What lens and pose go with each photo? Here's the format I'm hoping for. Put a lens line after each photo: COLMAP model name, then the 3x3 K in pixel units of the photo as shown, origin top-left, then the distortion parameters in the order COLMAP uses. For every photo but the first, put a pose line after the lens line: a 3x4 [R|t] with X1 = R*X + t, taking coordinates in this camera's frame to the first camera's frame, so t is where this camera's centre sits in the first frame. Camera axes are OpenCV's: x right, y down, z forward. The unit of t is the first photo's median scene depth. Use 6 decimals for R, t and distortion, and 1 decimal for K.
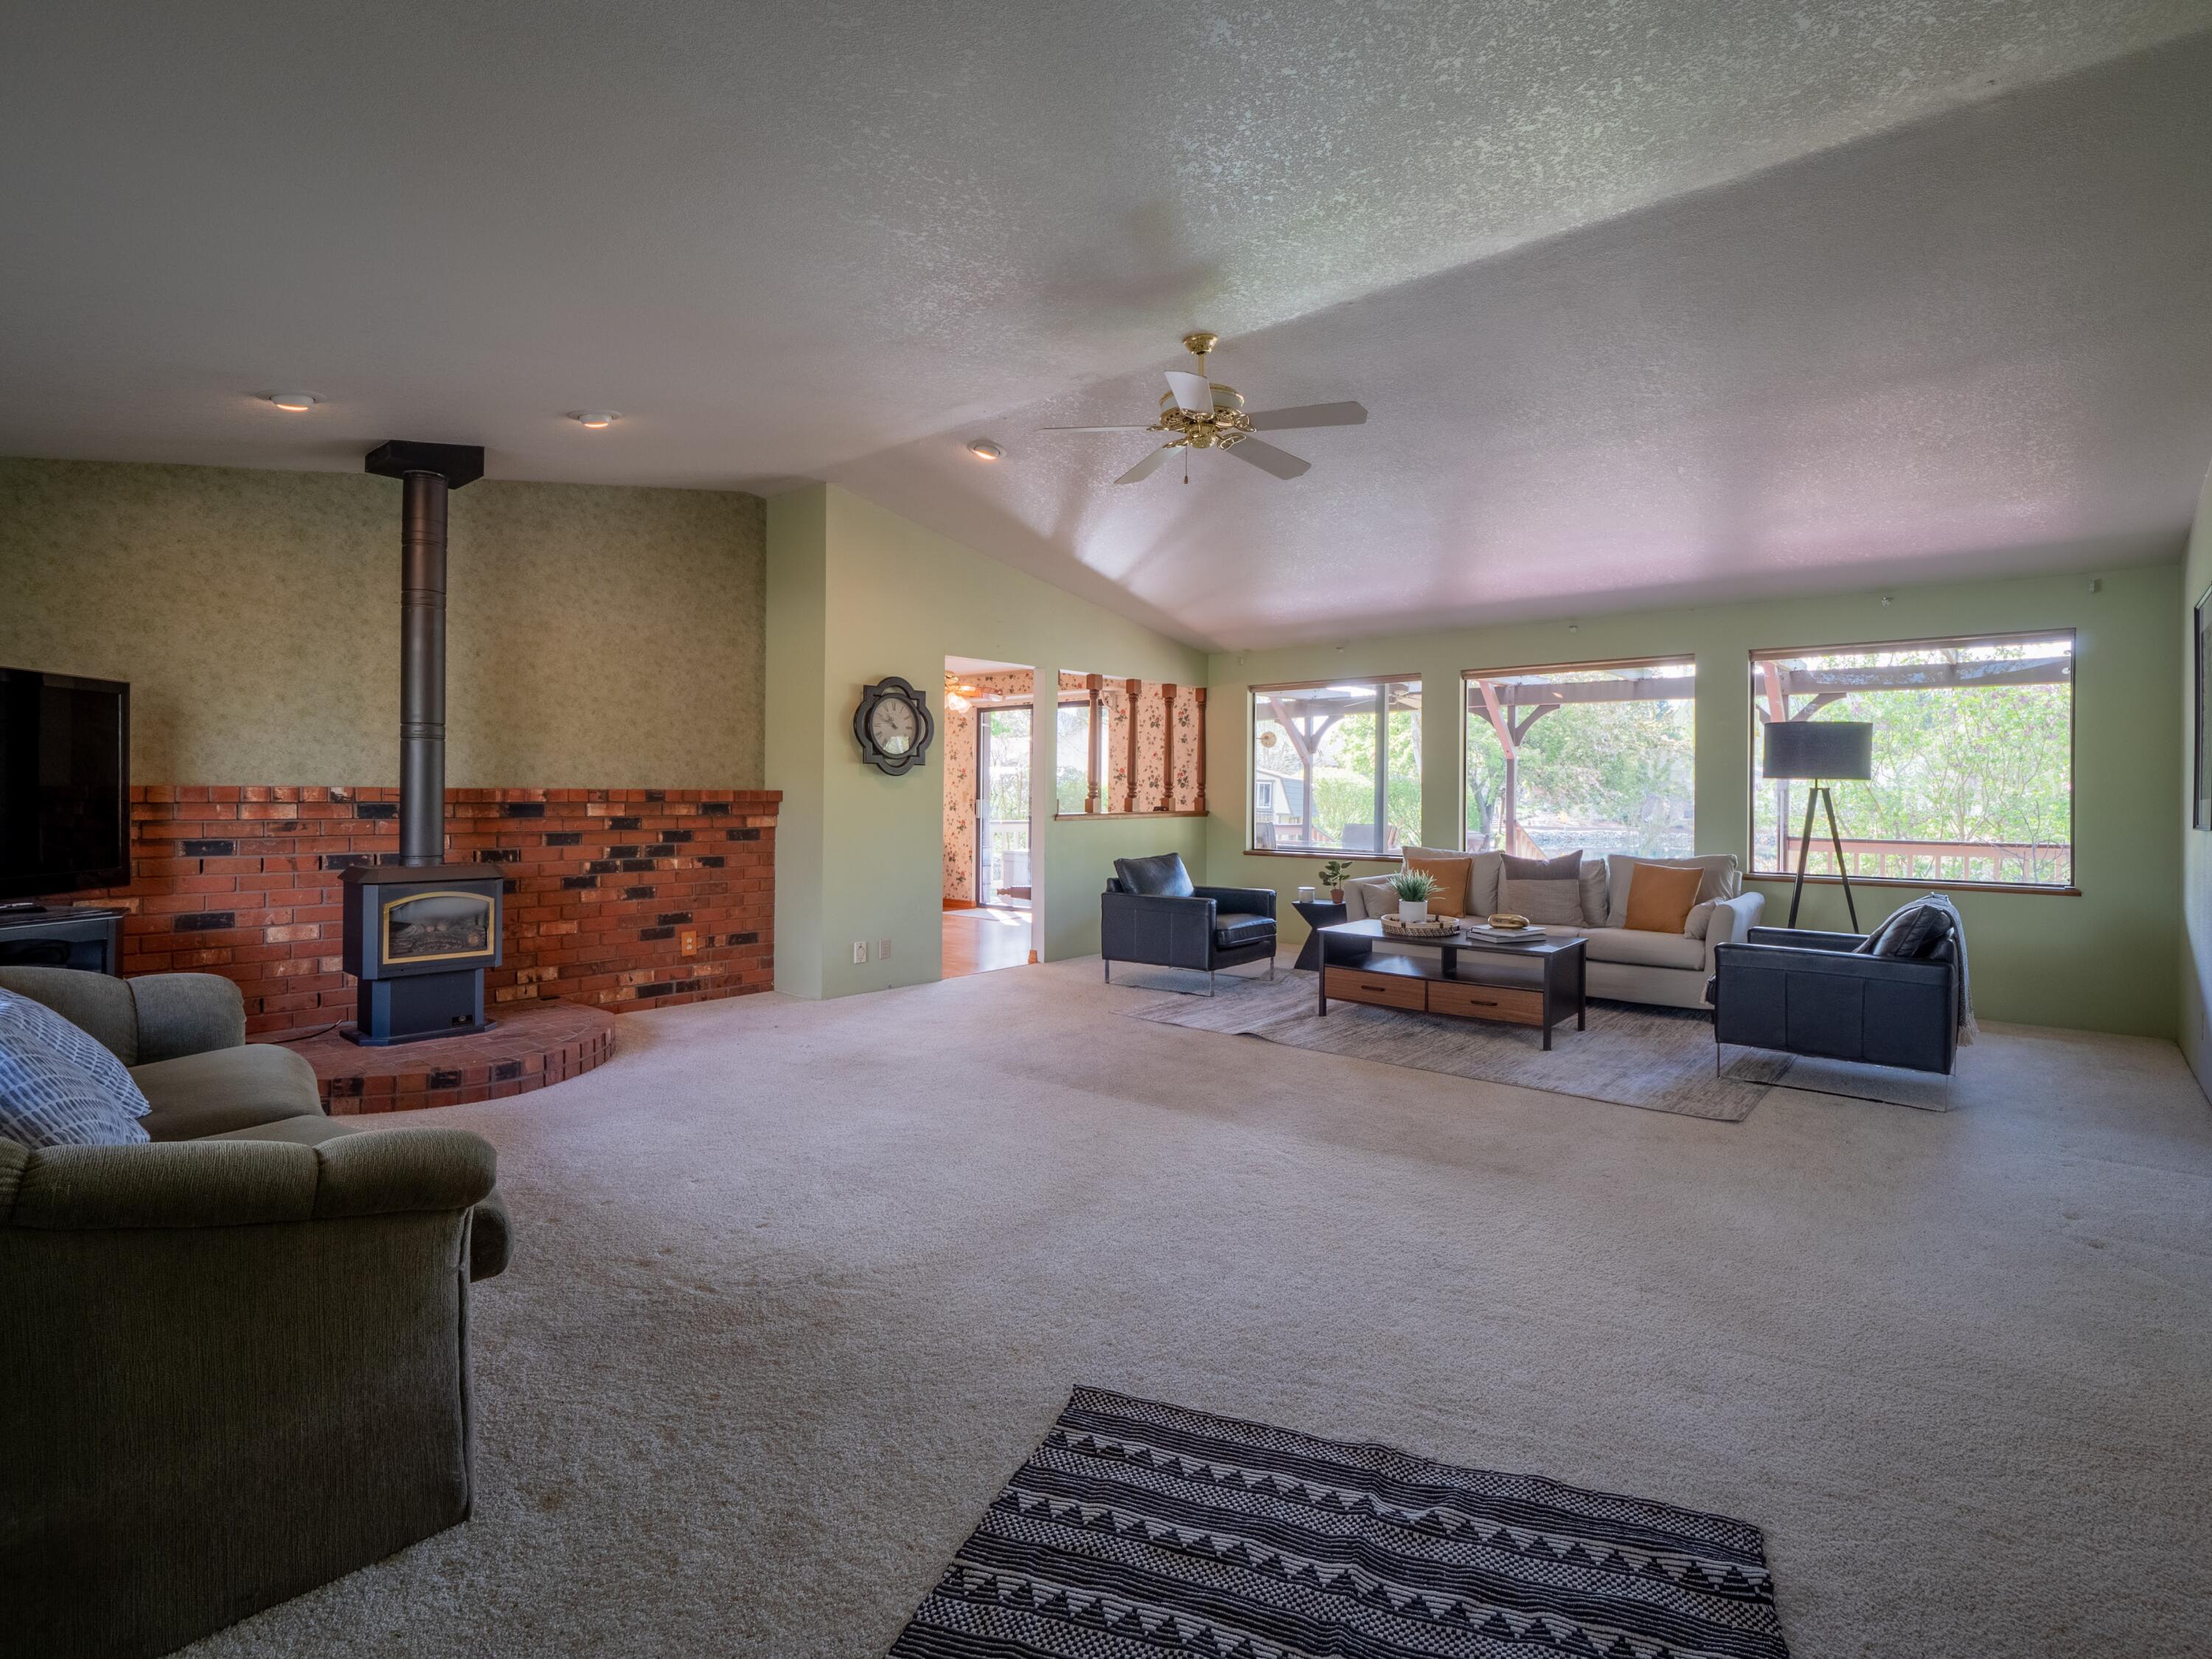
lens RADIAL K [[1118.0, 0, 1105.7], [0, 1118.0, 797.8], [0, 0, 1]] dist [0.000470, 0.000099]
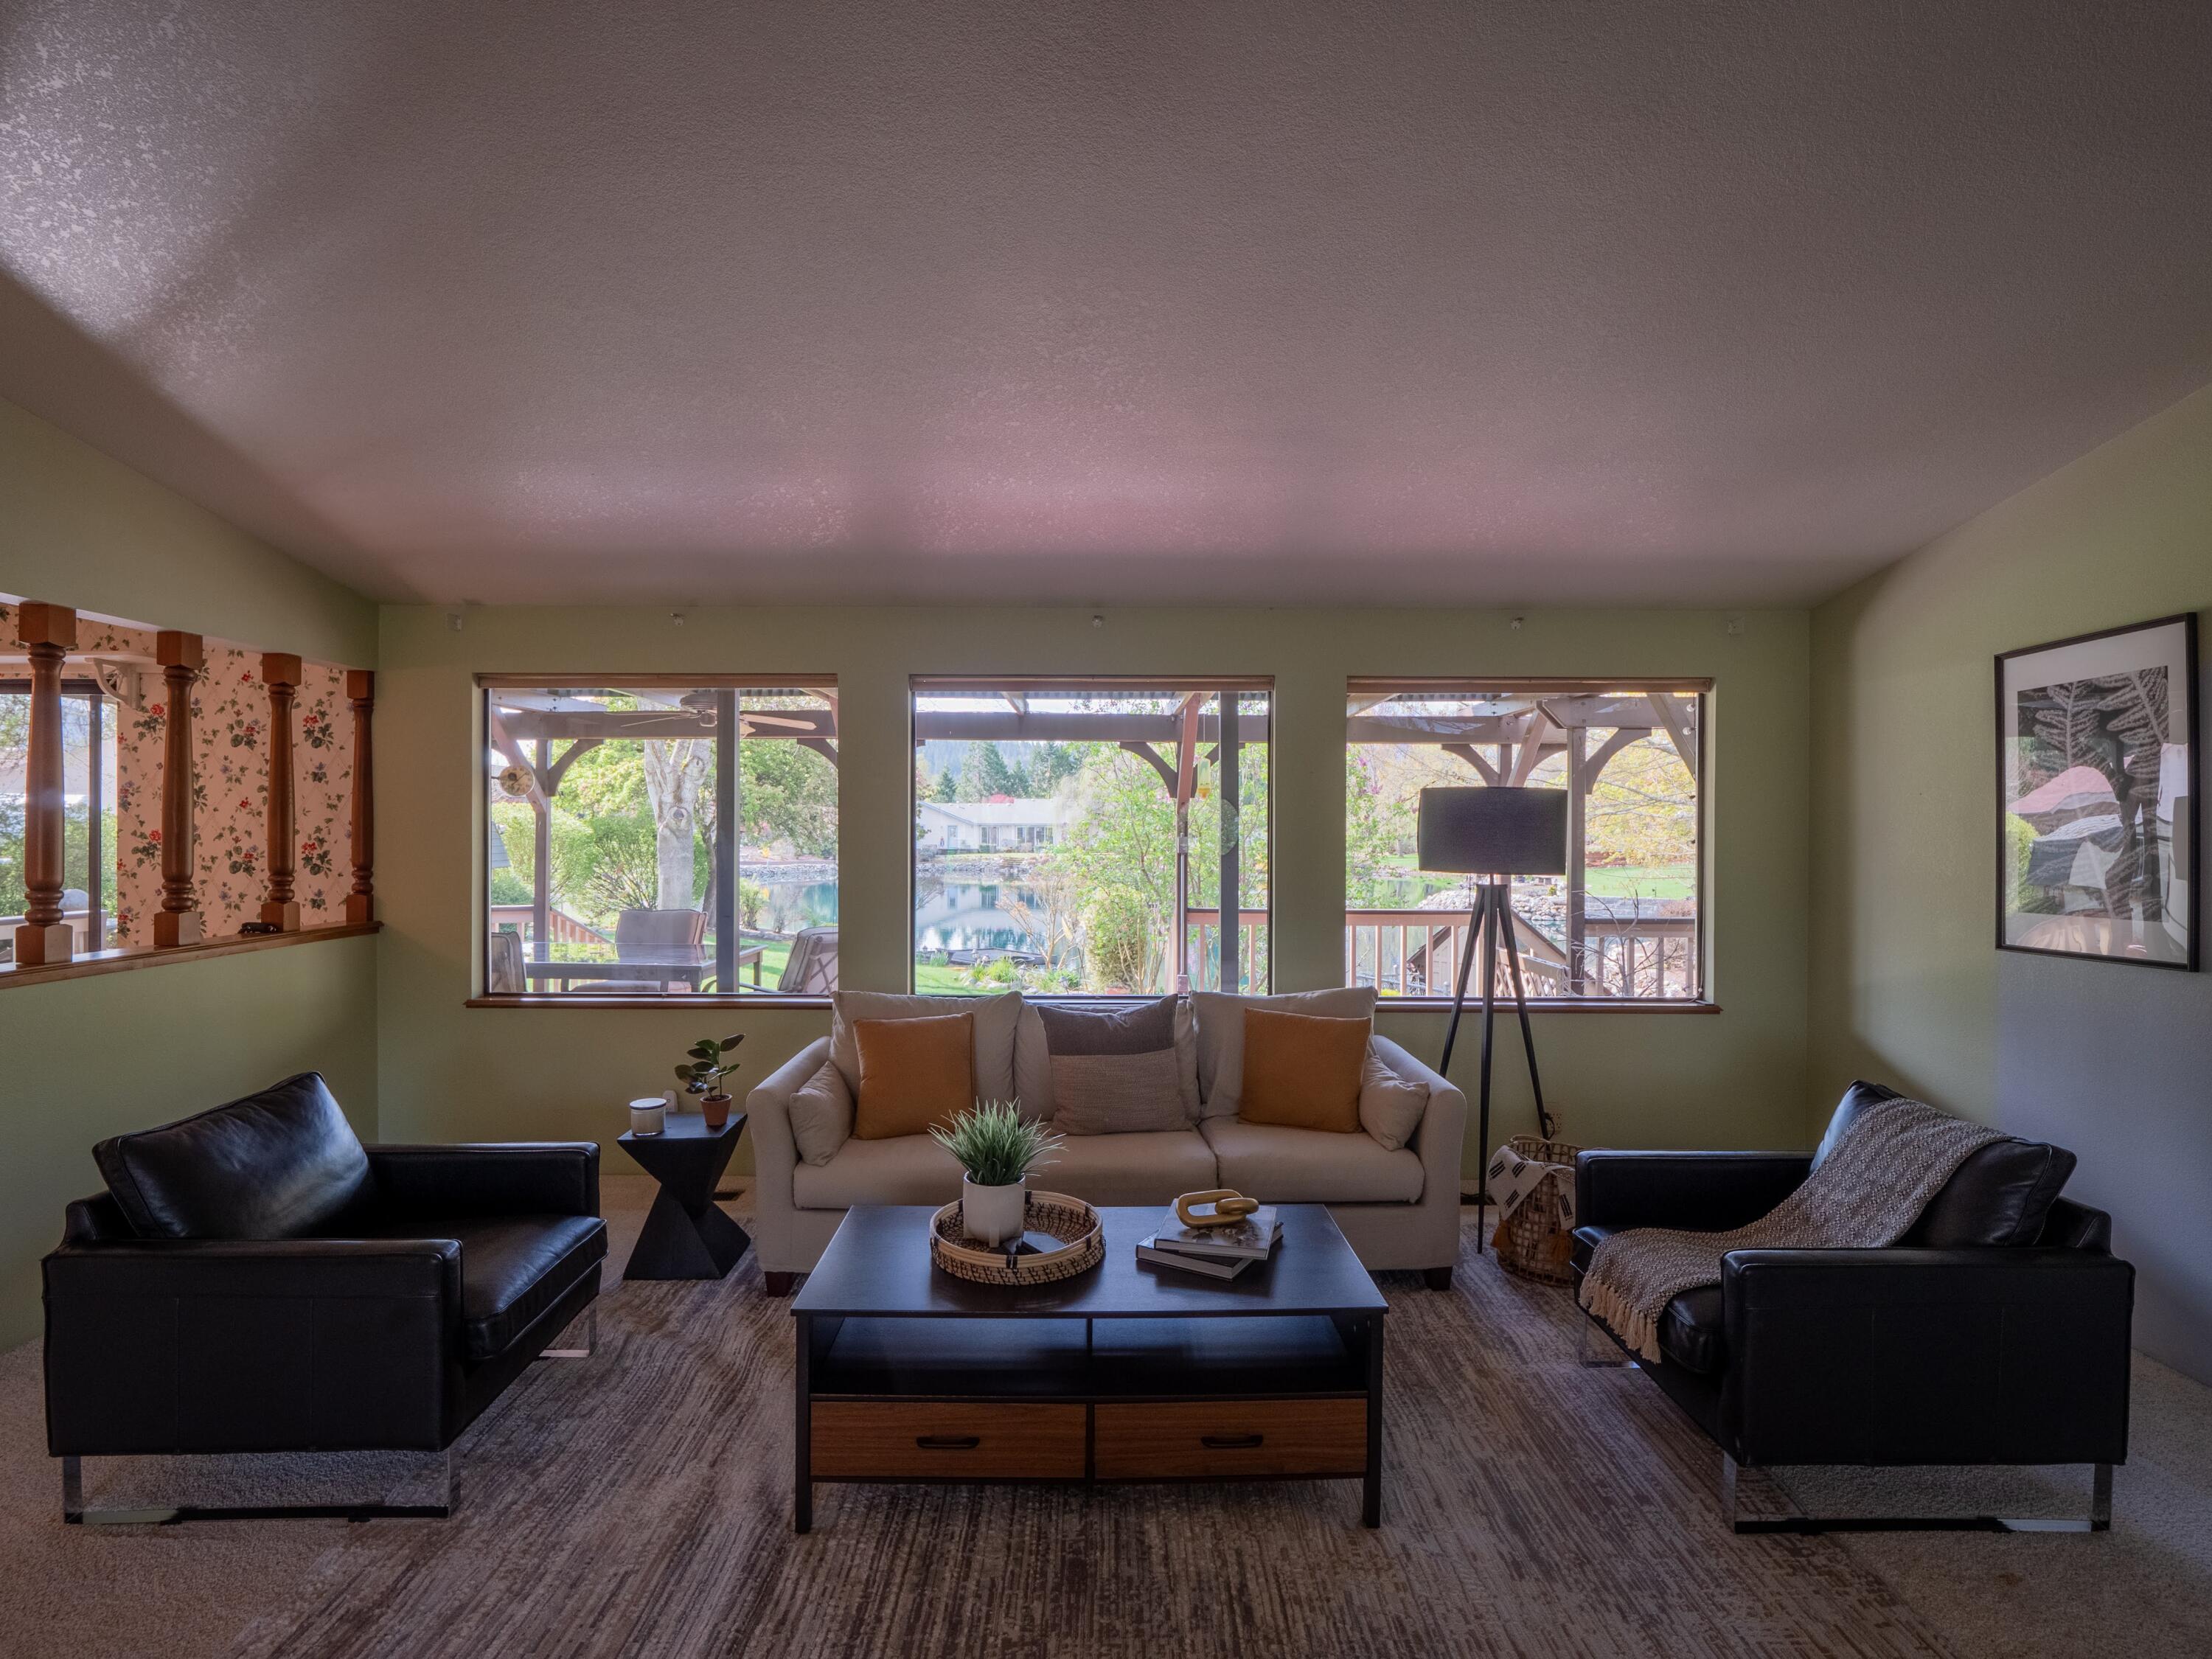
lens RADIAL K [[1081.8, 0, 1106.0], [0, 1081.8, 829.5], [0, 0, 1]] dist [-0.017564, 0.000128]
pose [[0.751769, -0.004544, 0.659411, 0.020870], [0.002464, 0.999989, 0.004082, -0.030283], [-0.659422, -0.001444, 0.751772, 0.439643]]
